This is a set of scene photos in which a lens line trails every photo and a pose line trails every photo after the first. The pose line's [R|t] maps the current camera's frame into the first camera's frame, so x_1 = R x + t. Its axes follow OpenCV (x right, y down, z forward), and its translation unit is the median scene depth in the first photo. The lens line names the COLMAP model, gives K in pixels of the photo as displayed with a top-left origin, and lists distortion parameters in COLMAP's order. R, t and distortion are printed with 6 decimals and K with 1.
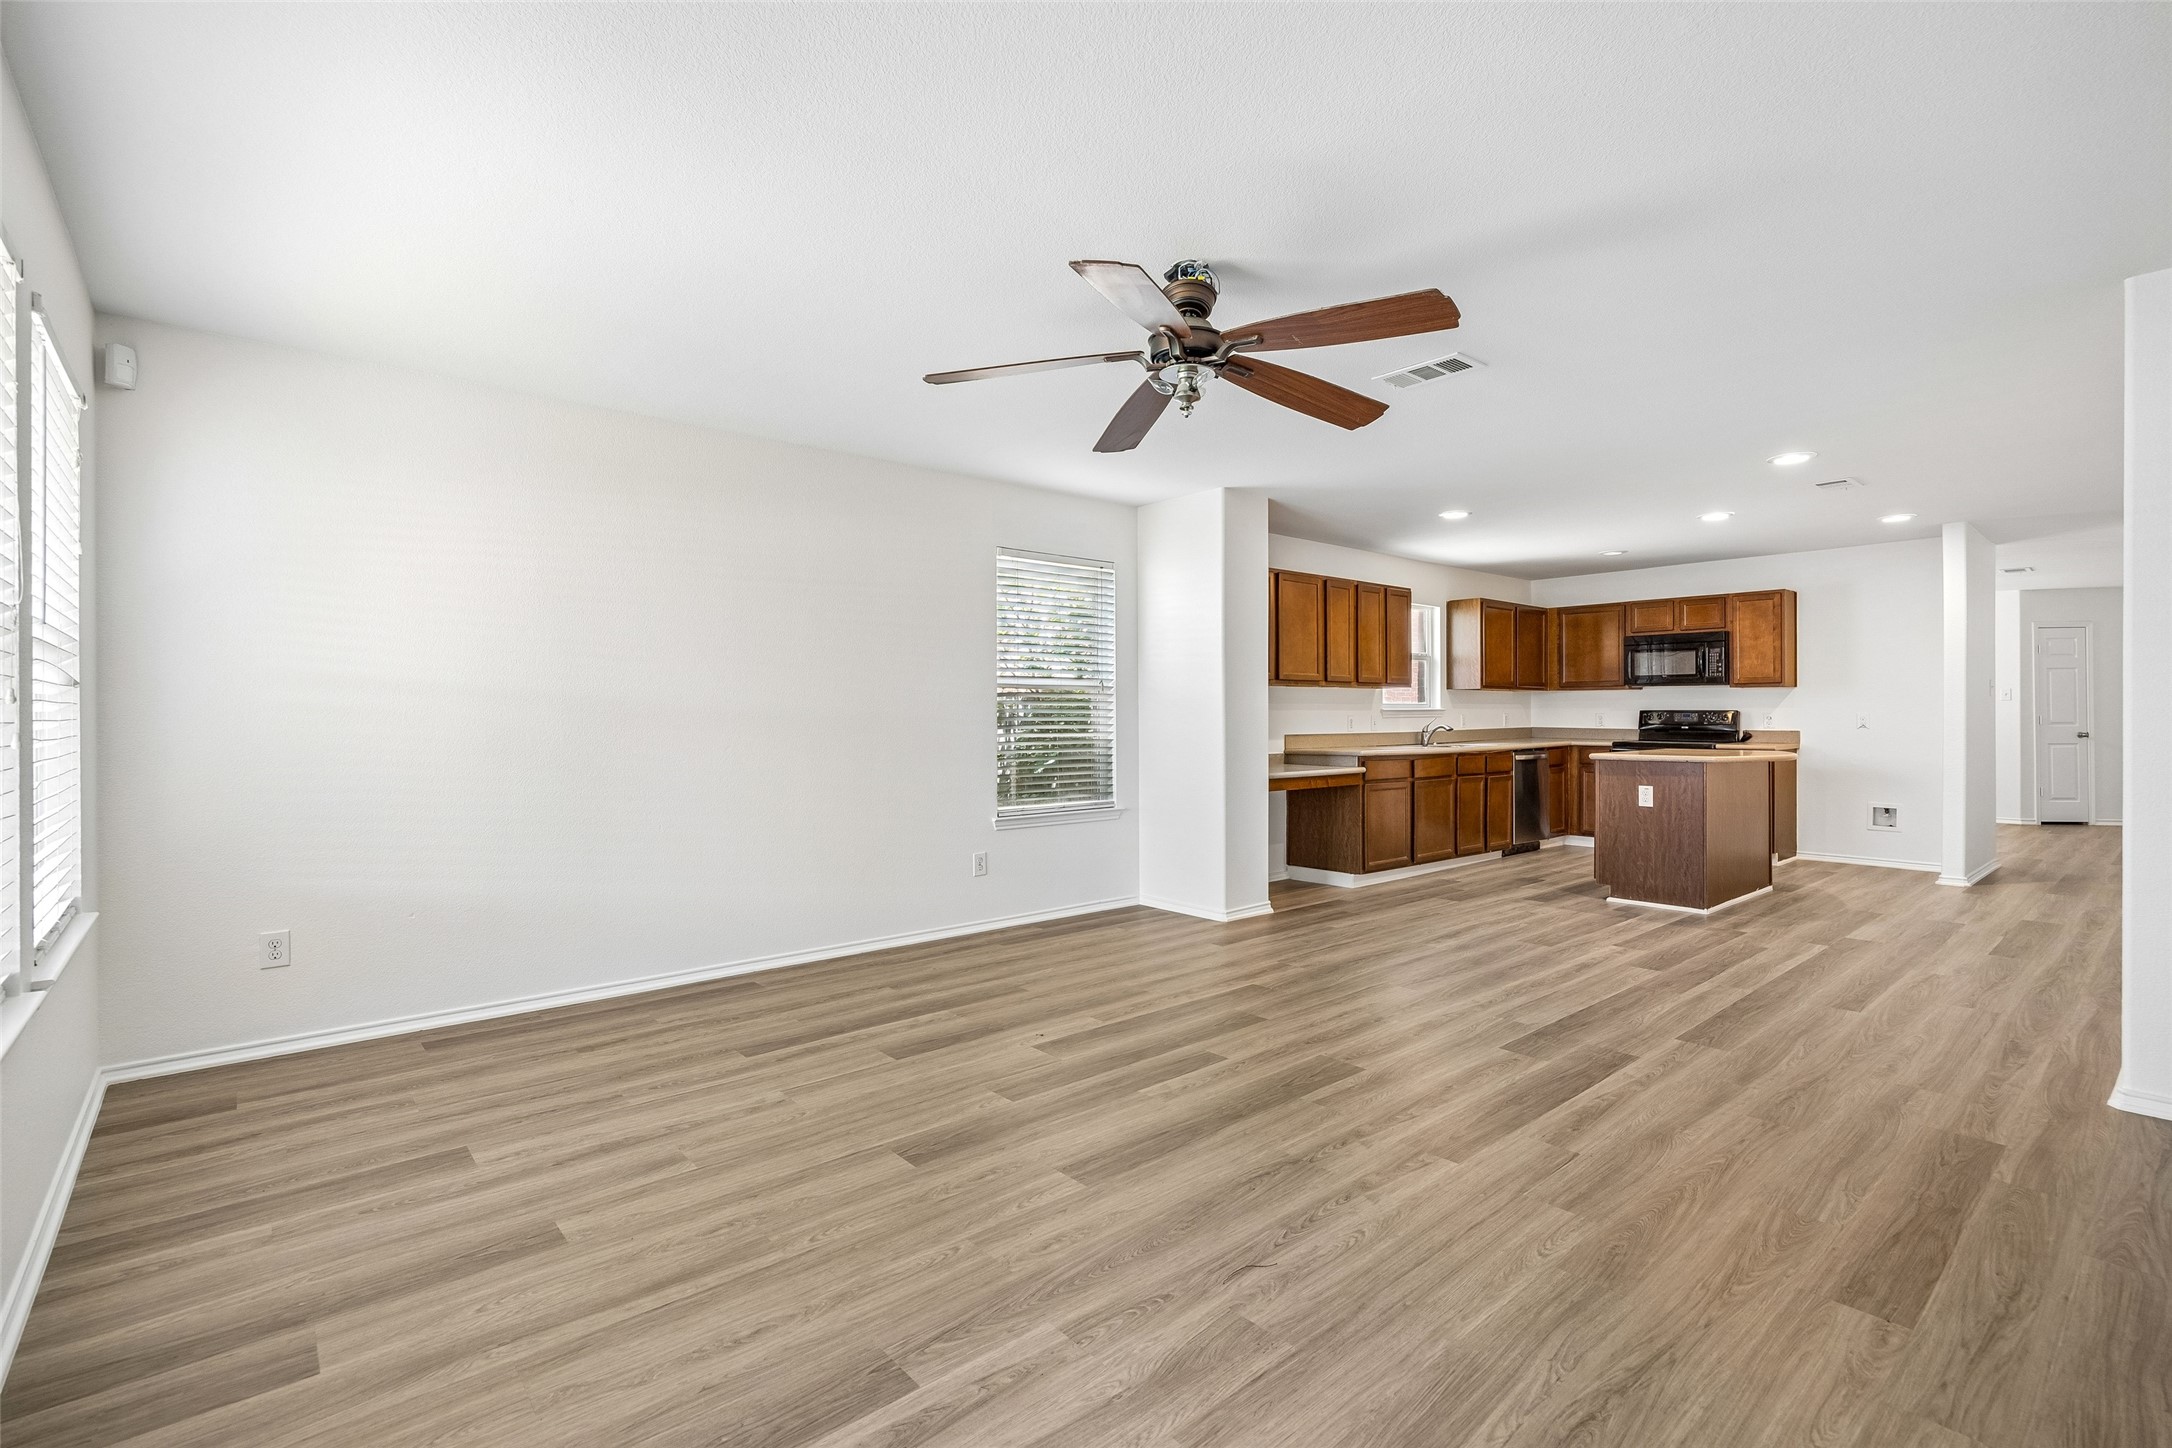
lens RADIAL K [[990.1, 0, 1084.2], [0, 990.1, 708.3], [0, 0, 1]] dist [-0.003233, 0.001370]
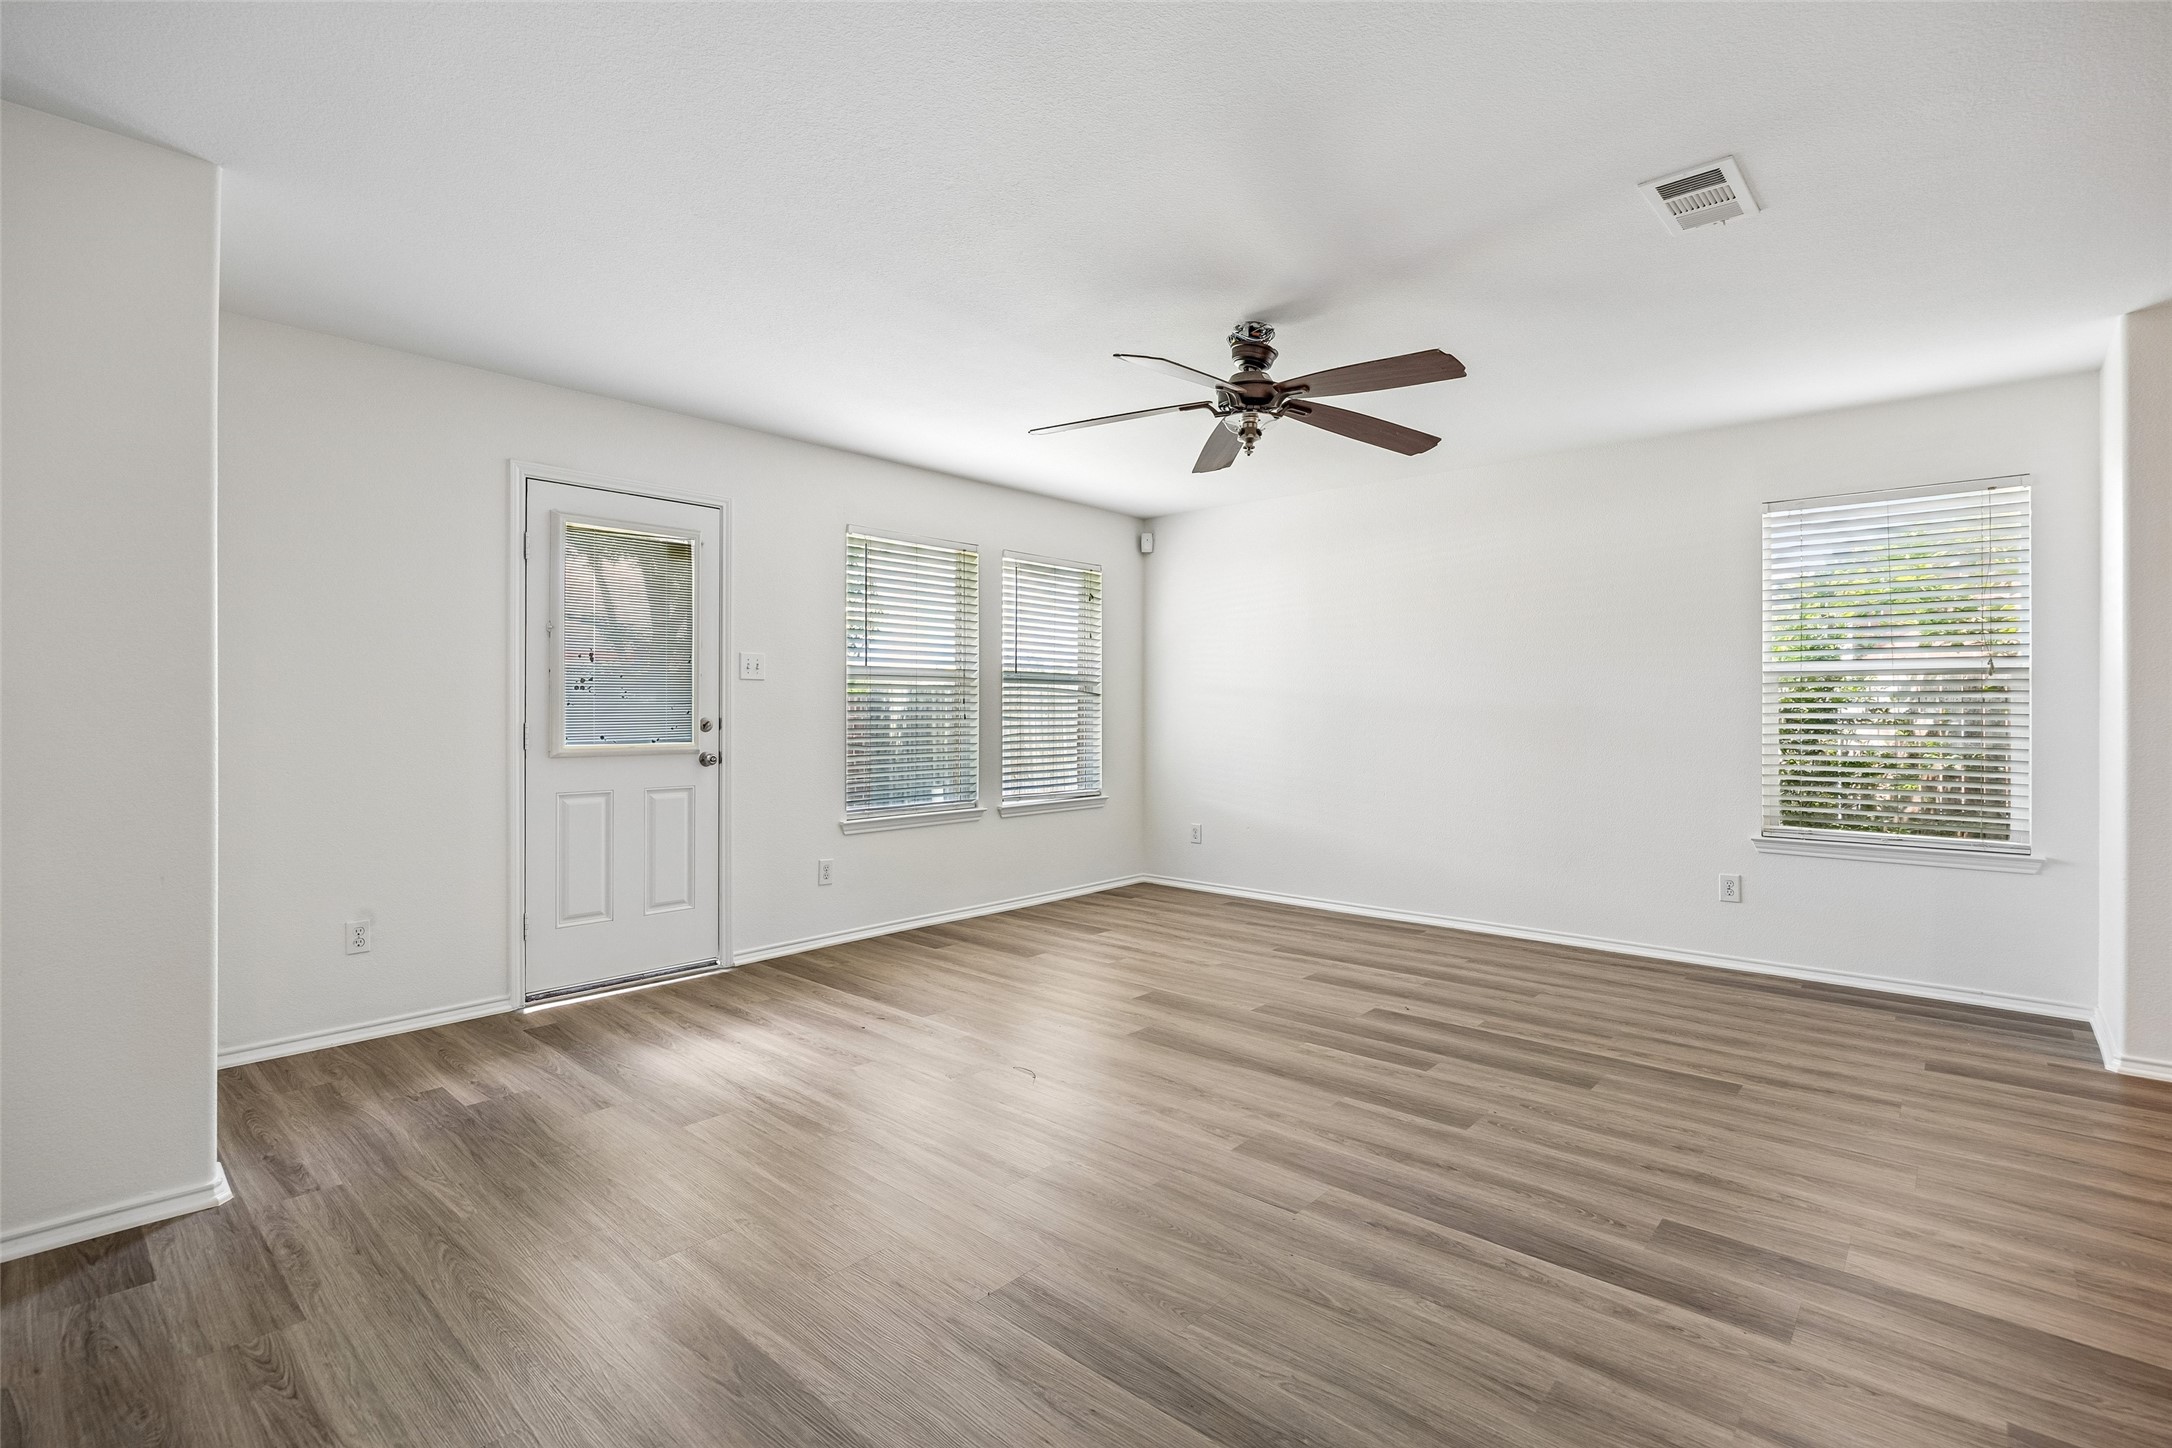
lens RADIAL K [[990.1, 0, 1073.6], [0, 990.1, 712.9], [0, 0, 1]] dist [-0.003233, 0.001370]
pose [[0.128847, 0.004679, -0.991653, 0.576139], [0.003694, 0.999980, 0.005198, 0.001804], [0.991658, -0.004333, 0.128827, 0.299638]]
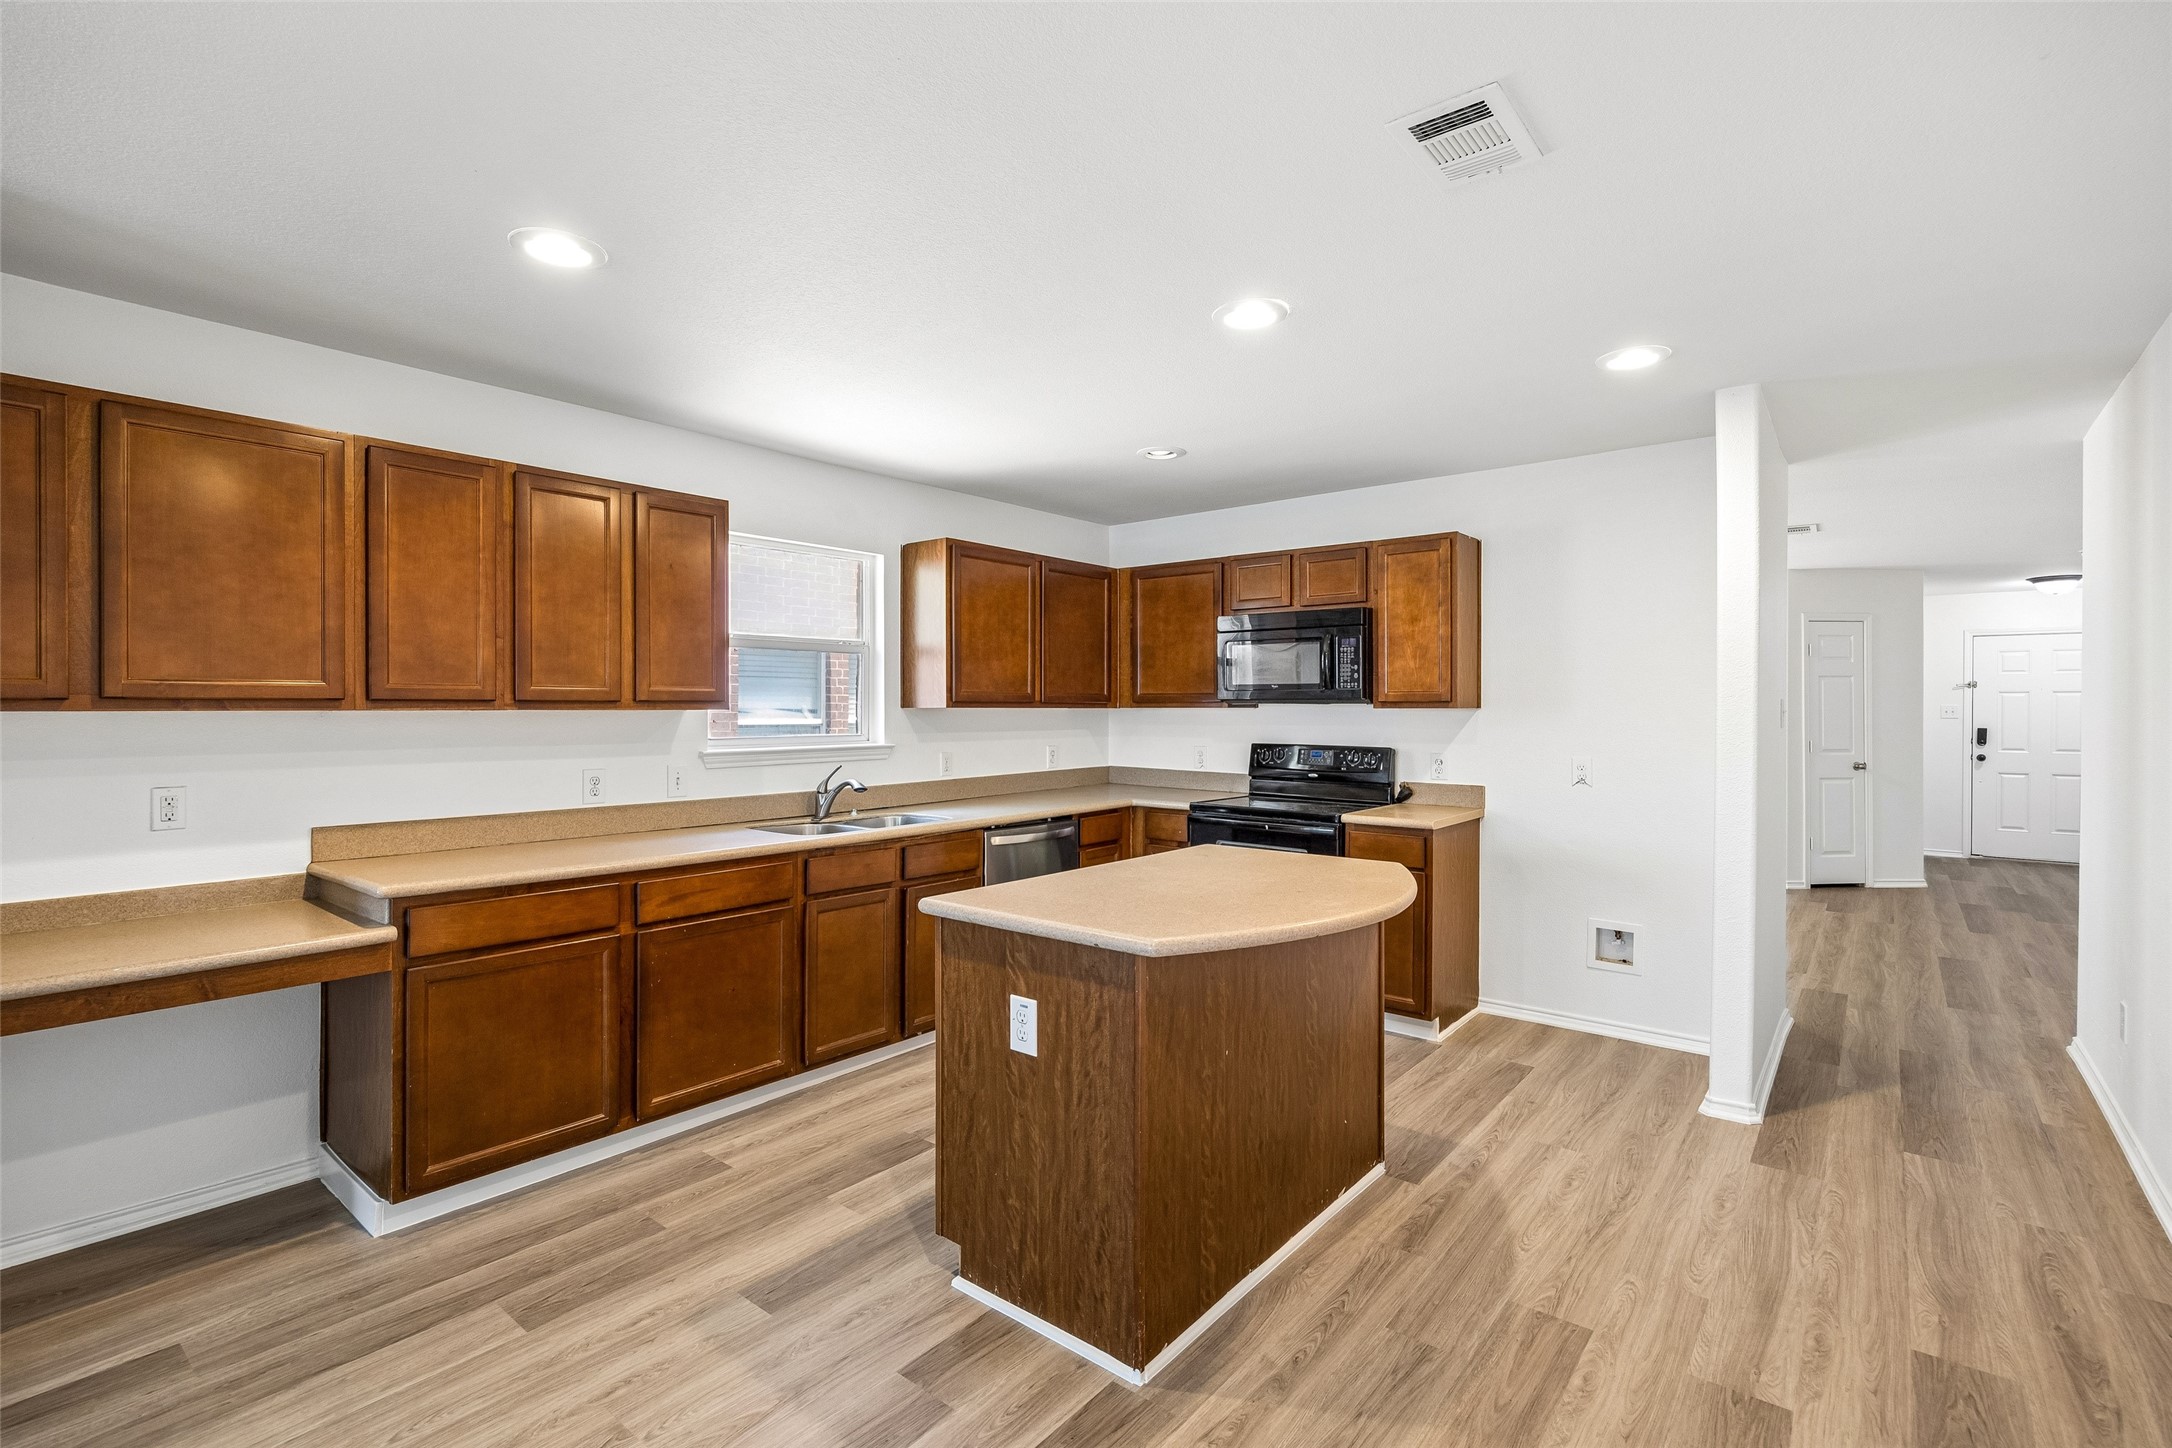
lens RADIAL K [[990.1, 0, 1101.9], [0, 990.1, 707.4], [0, 0, 1]] dist [-0.003233, 0.001370]
pose [[0.982669, 0.003241, 0.185340, 0.519170], [-0.003929, 0.999987, 0.003344, -0.030056], [-0.185327, -0.004014, 0.982669, 0.623373]]
